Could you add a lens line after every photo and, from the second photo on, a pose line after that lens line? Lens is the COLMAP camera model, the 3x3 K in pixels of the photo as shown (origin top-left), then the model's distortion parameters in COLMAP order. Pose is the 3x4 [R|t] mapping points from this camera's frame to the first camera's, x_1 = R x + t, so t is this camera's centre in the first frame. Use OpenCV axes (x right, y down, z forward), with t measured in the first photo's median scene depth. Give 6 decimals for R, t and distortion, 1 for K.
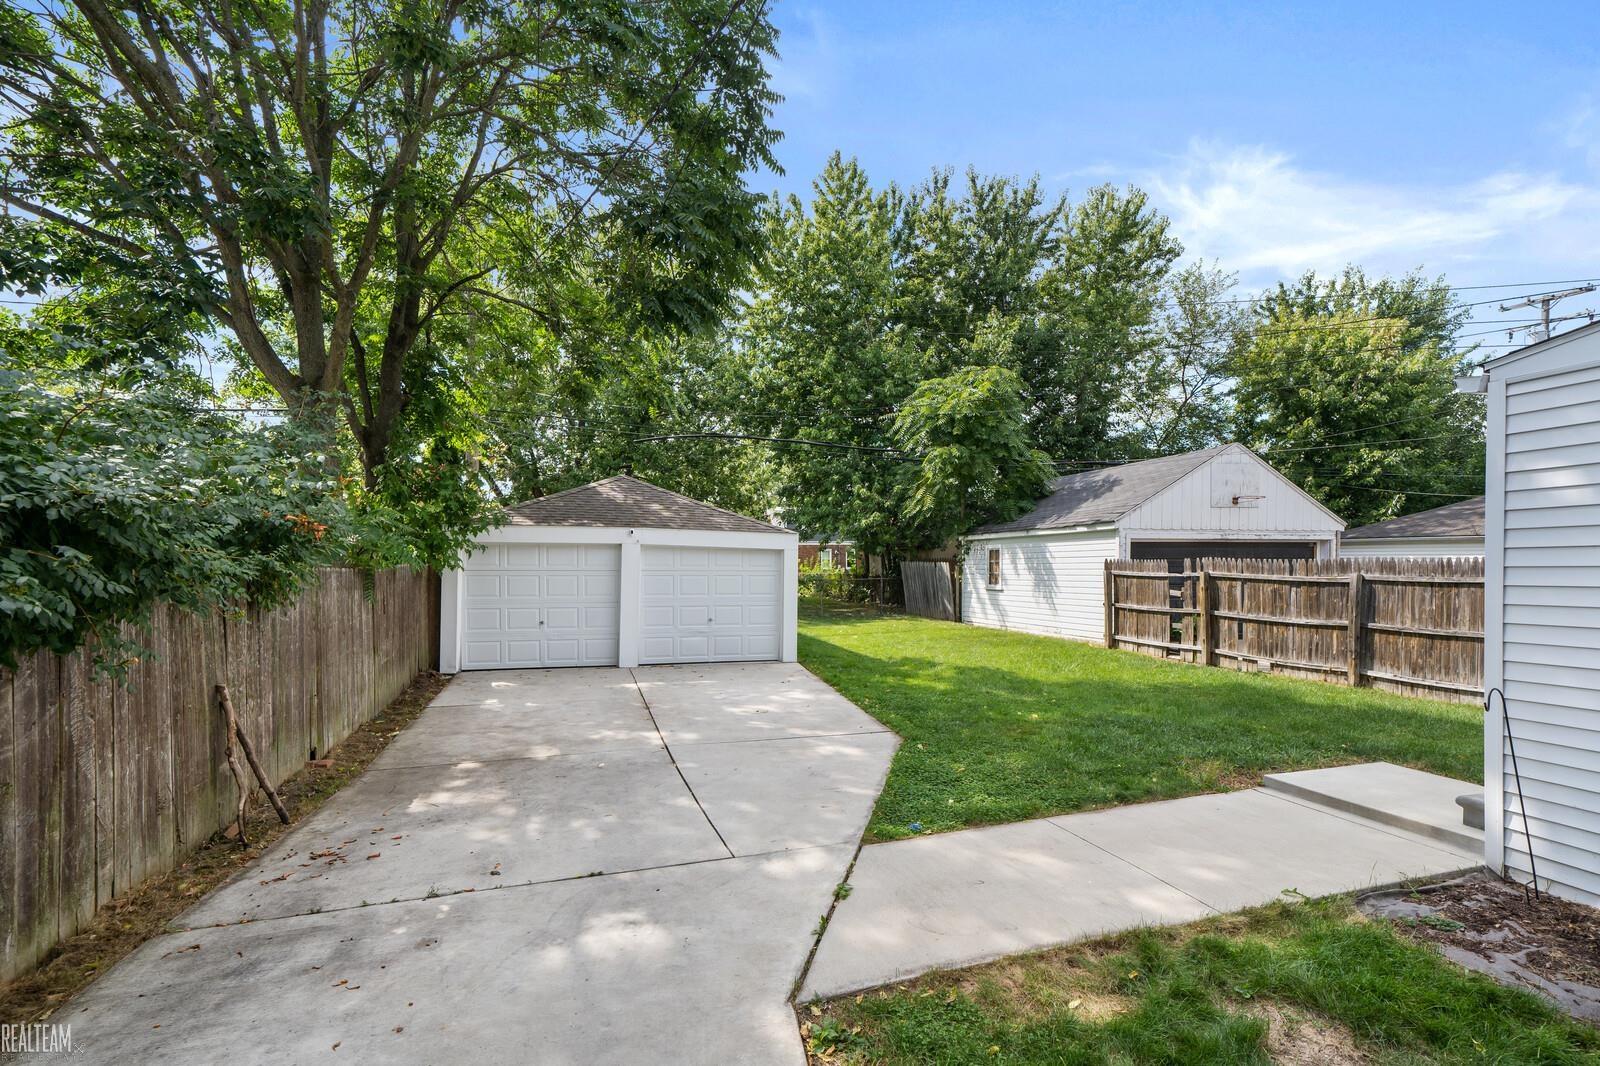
lens RADIAL K [[735.2, 0, 790.3], [0, 735.2, 562.6], [0, 0, 1]] dist [0.005890, 0.001023]
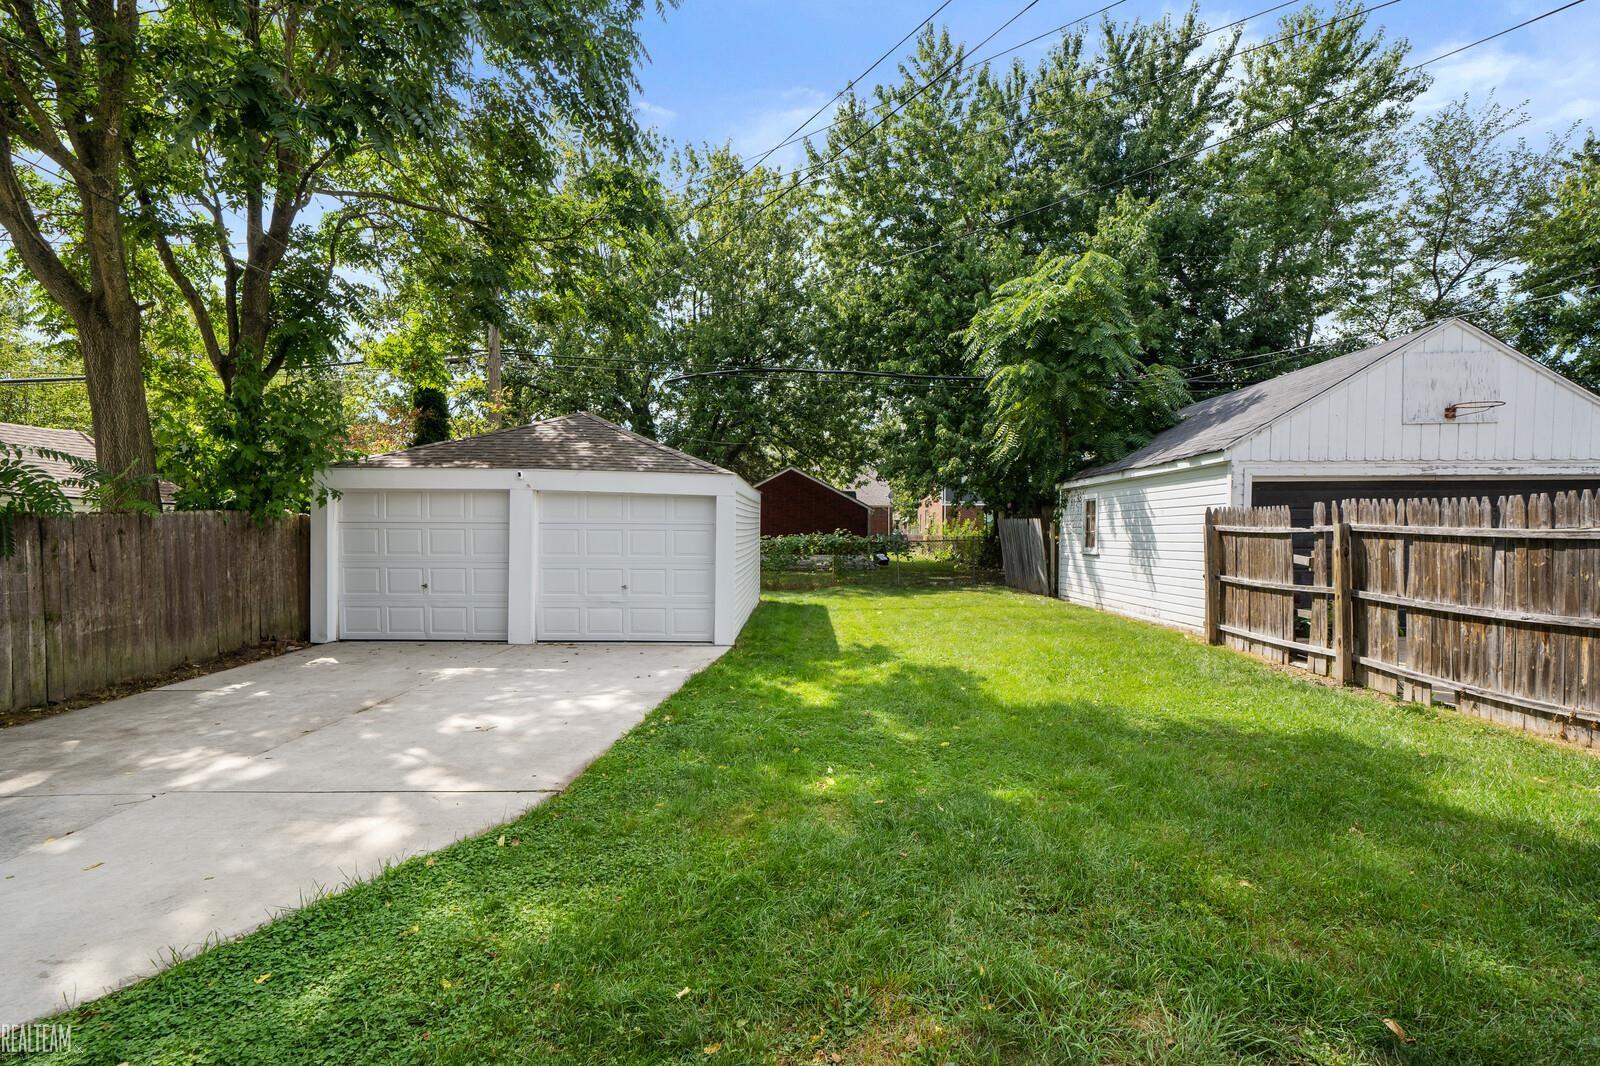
lens RADIAL K [[735.2, 0, 804.6], [0, 735.2, 537.8], [0, 0, 1]] dist [0.005890, 0.001023]
pose [[0.965374, 0.004738, -0.260827, 0.220517], [-0.001278, 0.999909, 0.013433, 0.011875], [0.260867, -0.012634, 0.965292, 0.235495]]
